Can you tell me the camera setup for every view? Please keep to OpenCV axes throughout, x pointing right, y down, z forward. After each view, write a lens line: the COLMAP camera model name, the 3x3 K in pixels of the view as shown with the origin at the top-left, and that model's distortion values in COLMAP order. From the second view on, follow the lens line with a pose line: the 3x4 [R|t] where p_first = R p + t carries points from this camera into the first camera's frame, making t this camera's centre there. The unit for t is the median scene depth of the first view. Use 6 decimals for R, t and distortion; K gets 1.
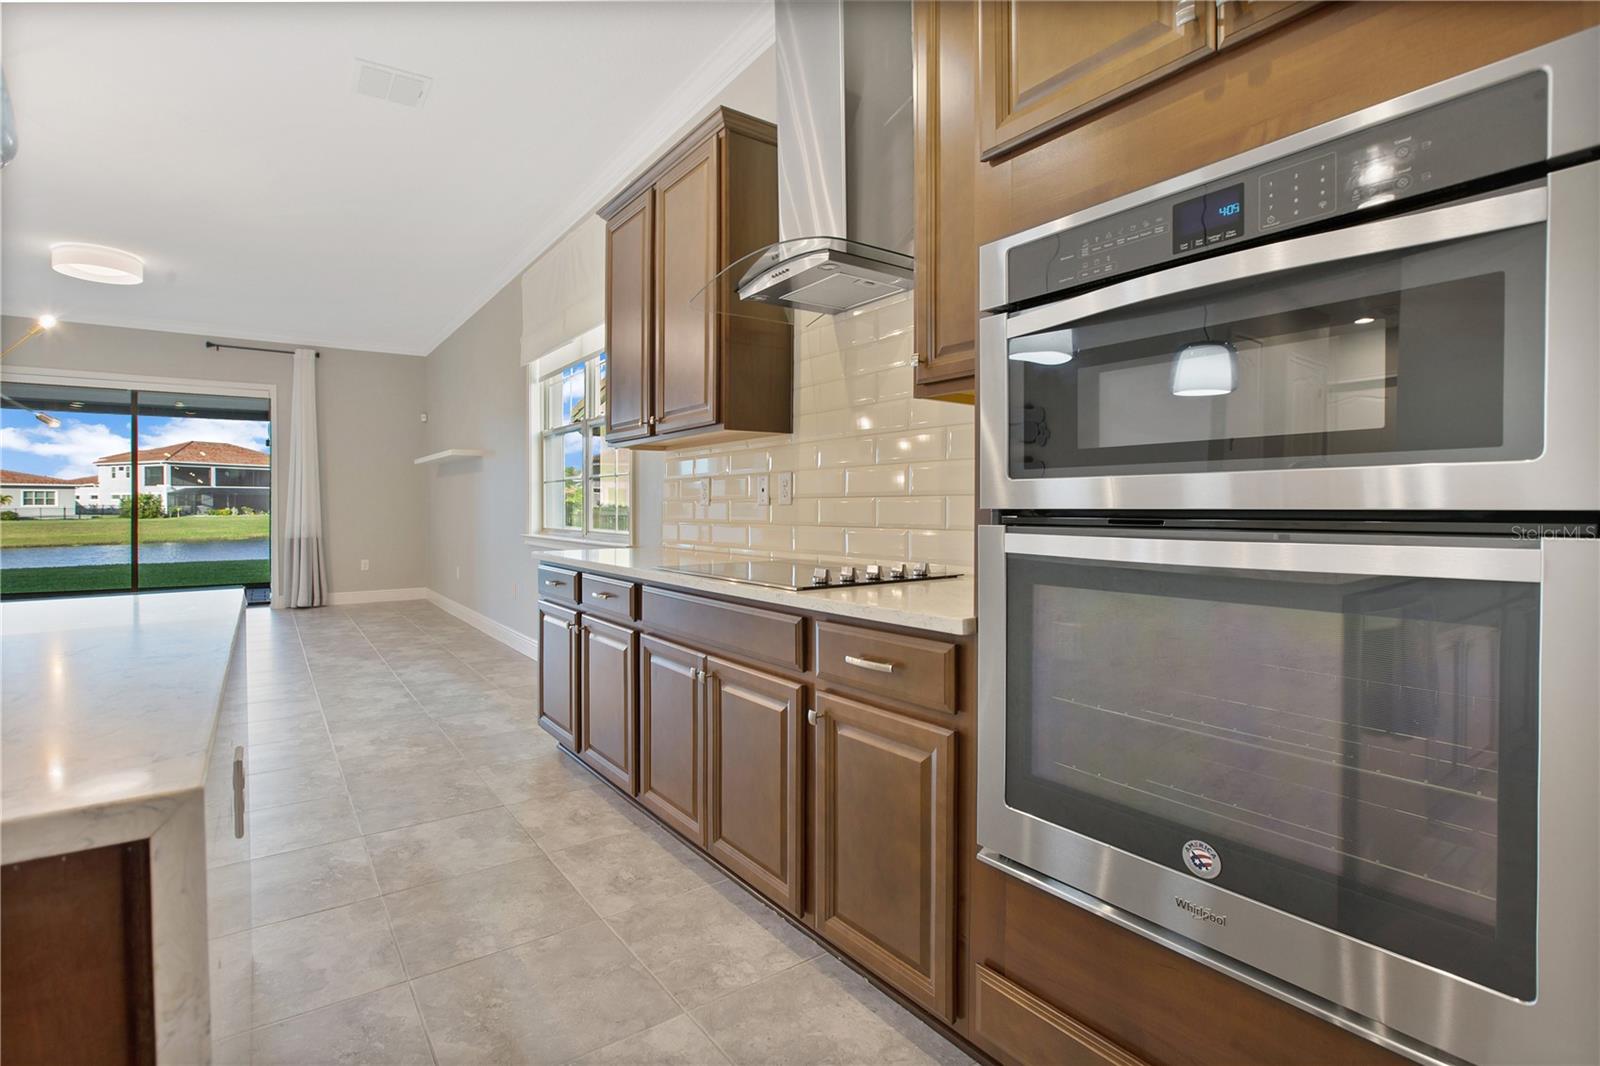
lens RADIAL K [[735.8, 0, 788.3], [0, 735.8, 514.1], [0, 0, 1]] dist [-0.040011, 0.007651]
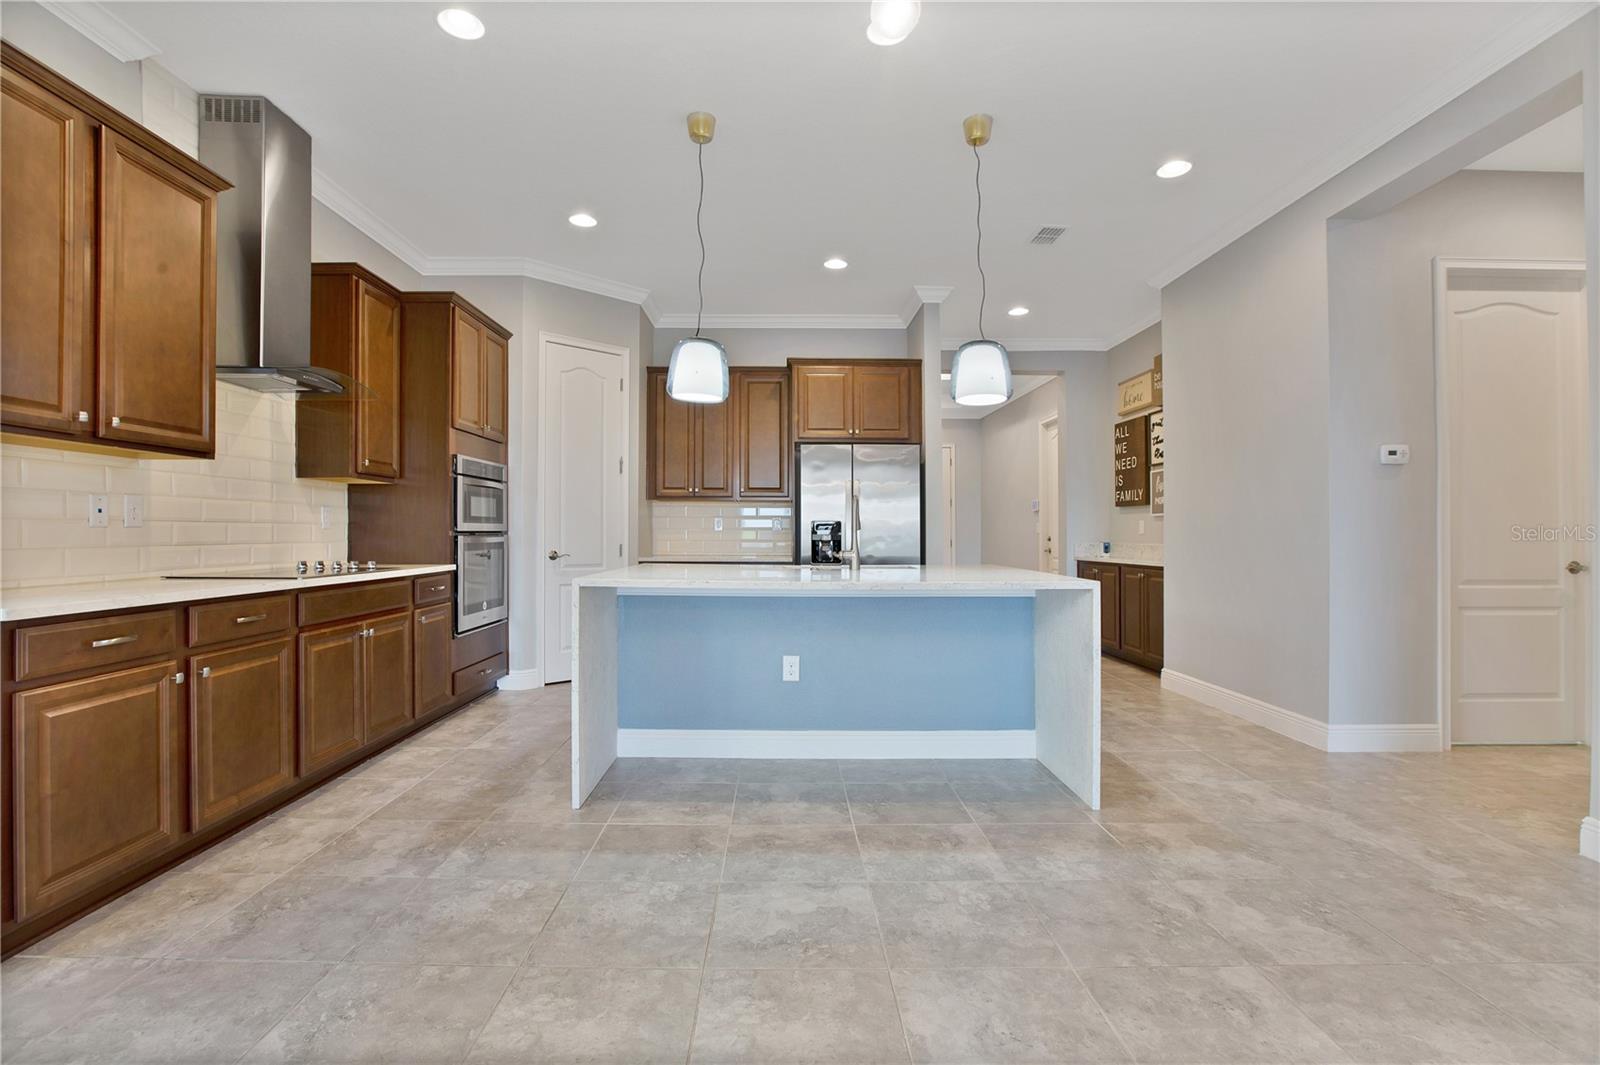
lens RADIAL K [[735.8, 0, 789.6], [0, 735.8, 533.4], [0, 0, 1]] dist [-0.040011, 0.007651]
pose [[-0.809348, -0.007370, 0.587284, -0.458708], [-0.002903, 0.999959, 0.008548, -0.005336], [-0.587323, 0.005214, -0.809336, 0.444154]]
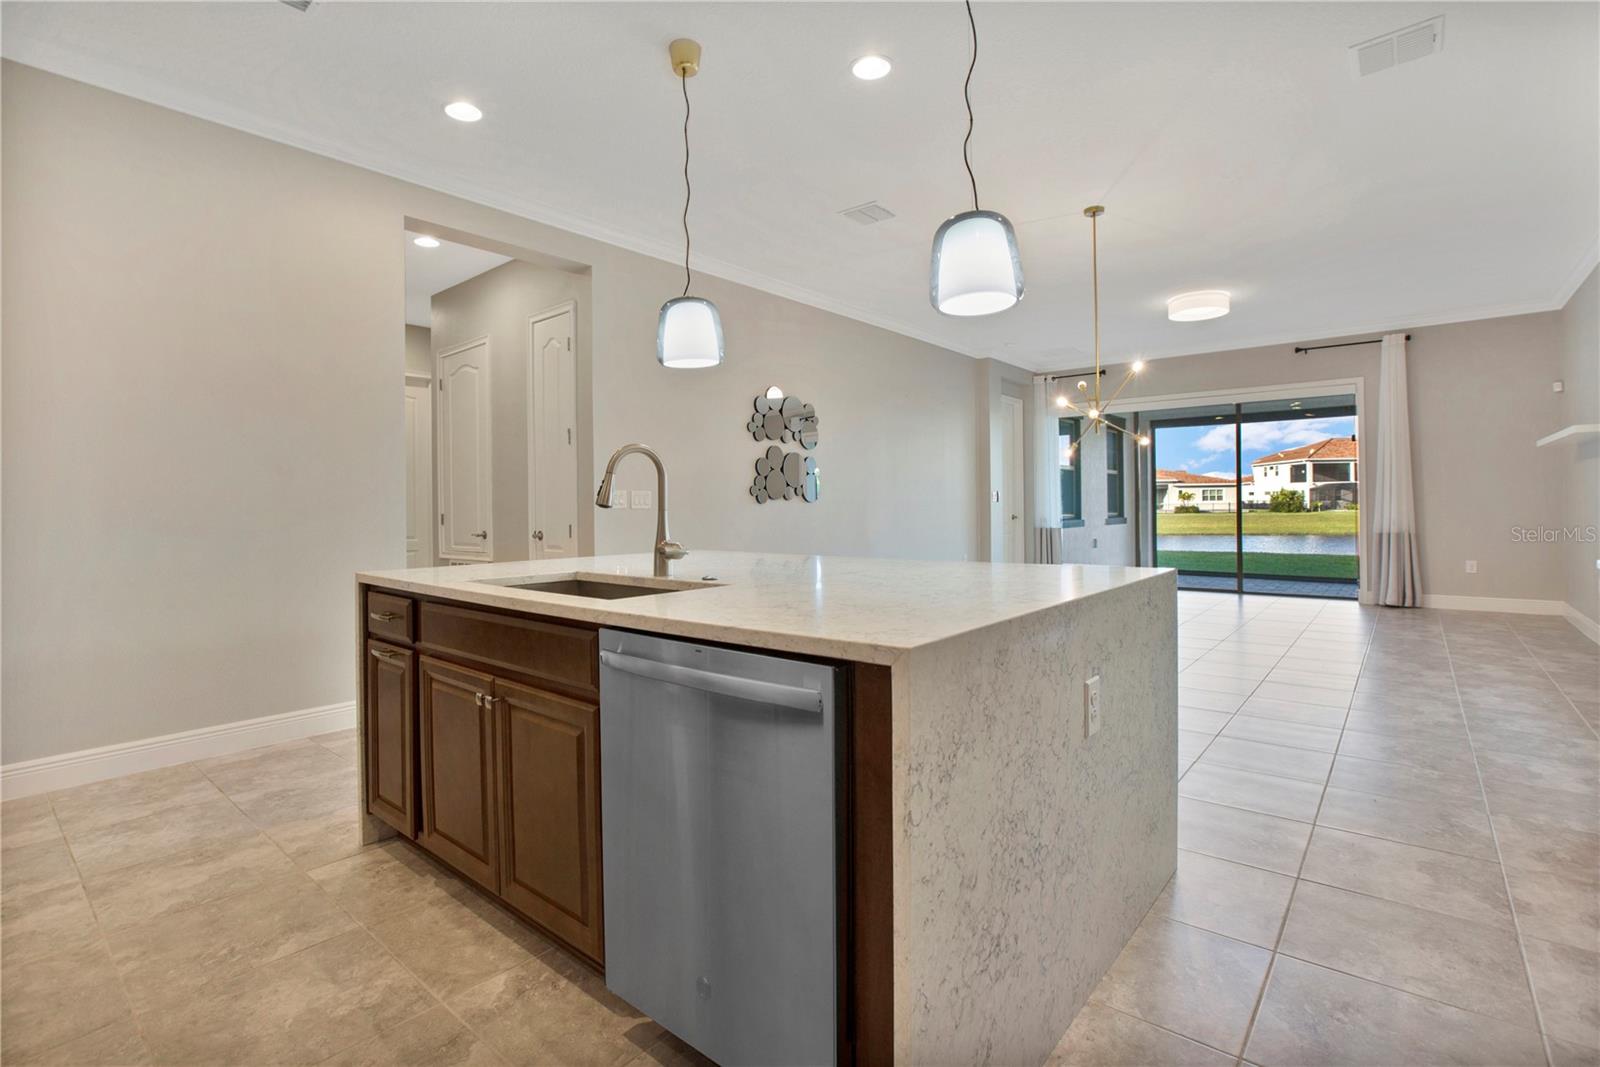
lens RADIAL K [[735.8, 0, 783.7], [0, 735.8, 516.5], [0, 0, 1]] dist [-0.040011, 0.007651]
pose [[0.222501, 0.006320, -0.974912, 0.069552], [0.004596, 0.999961, 0.007531, -0.000476], [0.974922, -0.006156, 0.222463, 0.011589]]
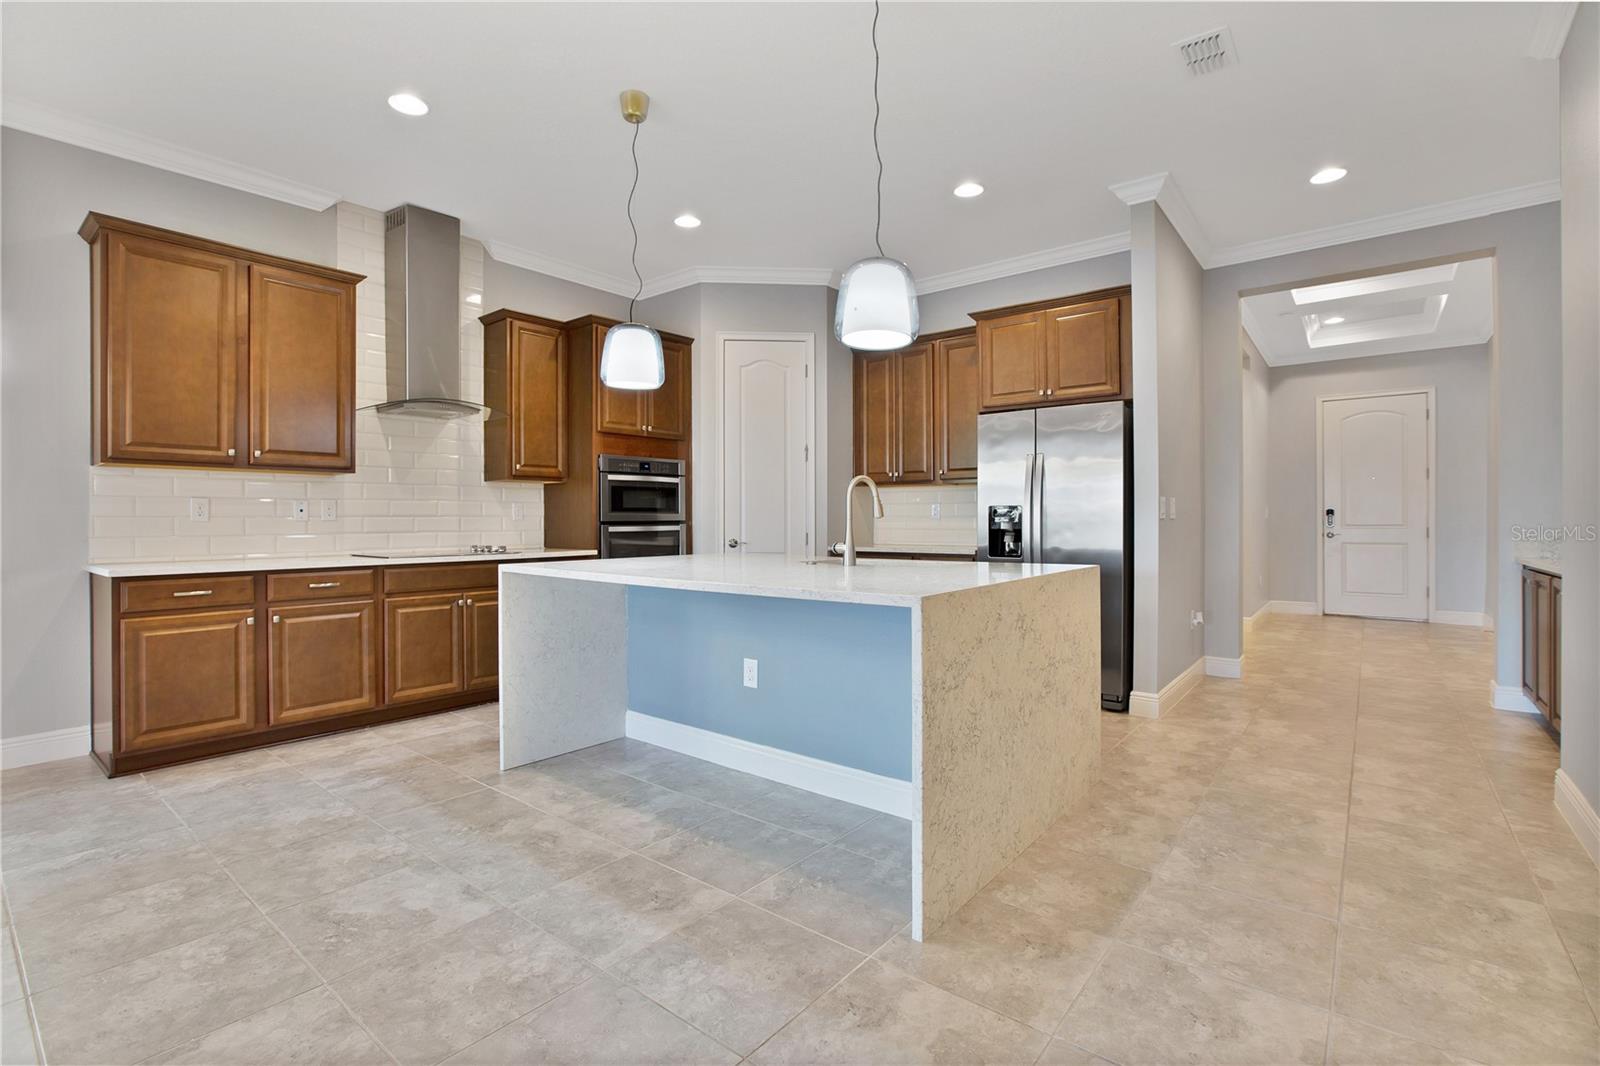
lens RADIAL K [[735.8, 0, 784.8], [0, 735.8, 530.2], [0, 0, 1]] dist [-0.040011, 0.007651]
pose [[-0.244672, -0.016428, 0.969467, -0.589284], [0.009691, 0.999765, 0.019387, -0.004636], [-0.969557, 0.014139, -0.244456, 0.159740]]
